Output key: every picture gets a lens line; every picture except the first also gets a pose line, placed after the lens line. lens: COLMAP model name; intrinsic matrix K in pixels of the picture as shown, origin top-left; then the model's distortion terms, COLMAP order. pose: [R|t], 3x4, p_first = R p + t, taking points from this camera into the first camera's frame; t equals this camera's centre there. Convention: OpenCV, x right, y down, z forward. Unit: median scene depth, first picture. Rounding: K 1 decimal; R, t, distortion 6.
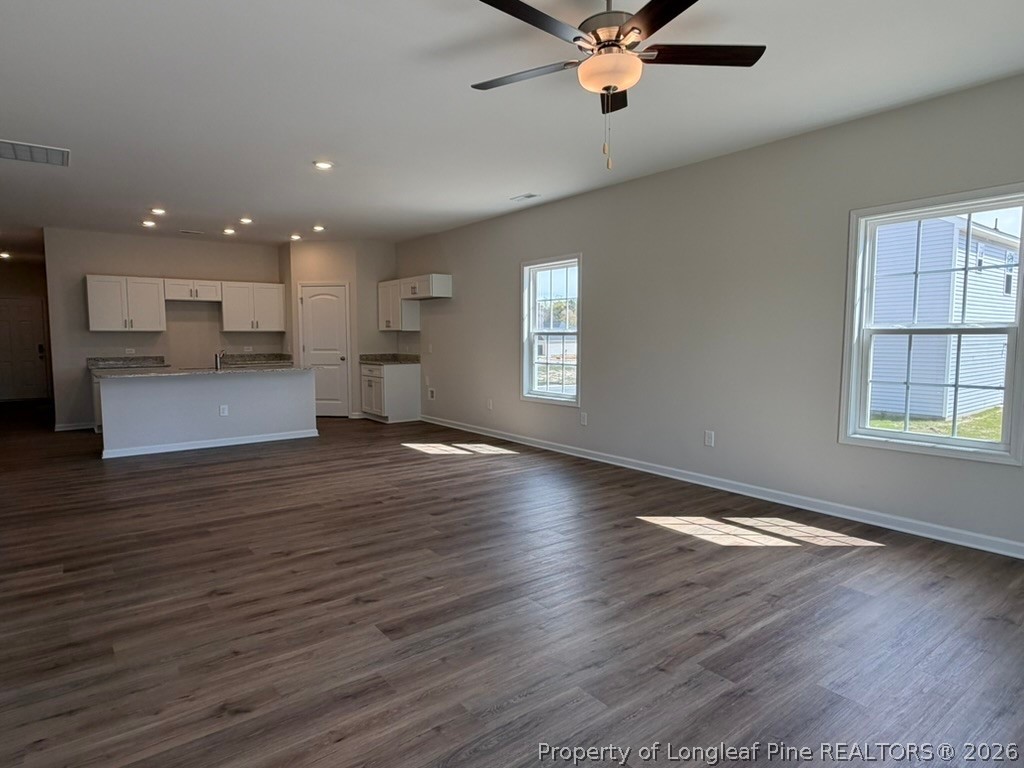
lens RADIAL K [[595.4, 0, 515.2], [0, 595.4, 386.0], [0, 0, 1]] dist [0.001011, 0.000891]
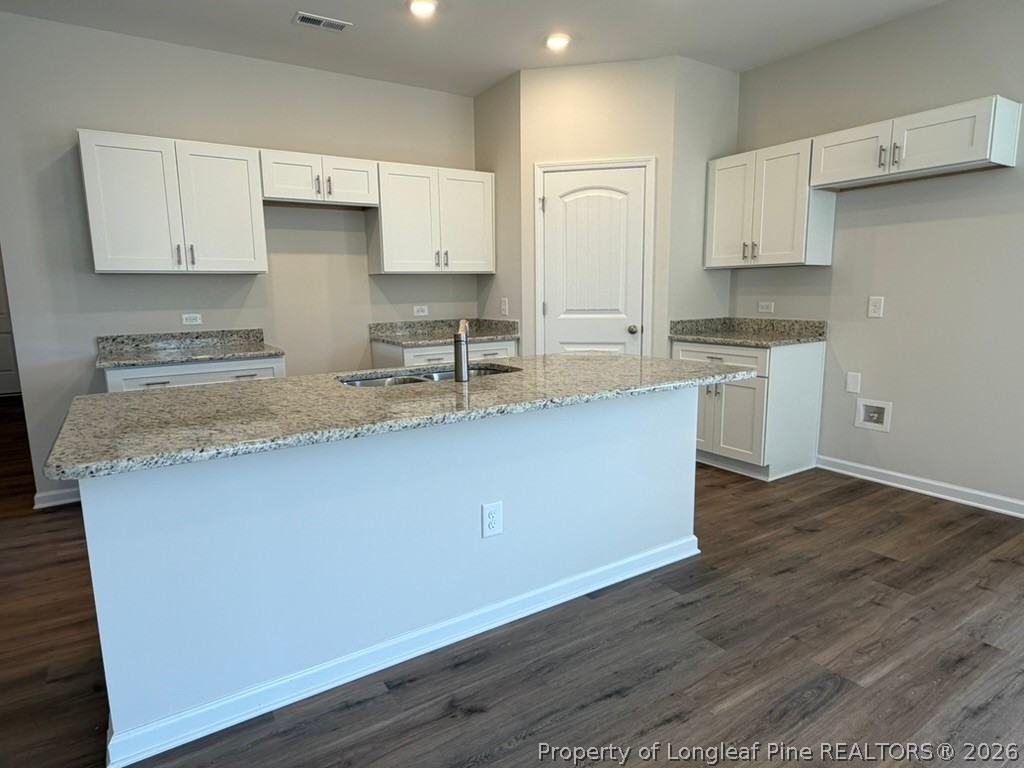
lens RADIAL K [[595.4, 0, 515.2], [0, 595.4, 386.0], [0, 0, 1]] dist [0.001011, 0.000891]
pose [[0.997176, 0.000289, -0.075100, -0.354698], [0.005513, 0.997012, 0.077045, -0.039876], [0.074898, -0.077241, 0.994195, 0.545394]]
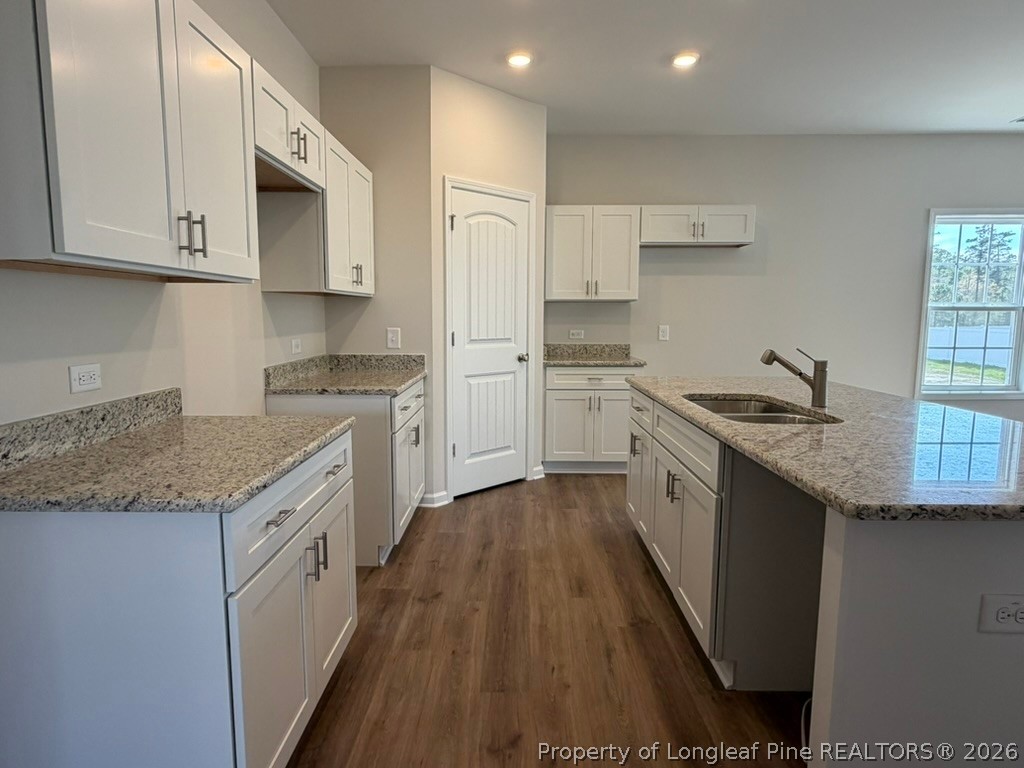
lens RADIAL K [[595.4, 0, 515.2], [0, 595.4, 386.0], [0, 0, 1]] dist [0.001011, 0.000891]
pose [[0.611012, -0.090969, 0.786377, -0.680911], [0.062689, 0.995816, 0.066488, -0.057315], [-0.789135, 0.008672, 0.614159, 0.735190]]
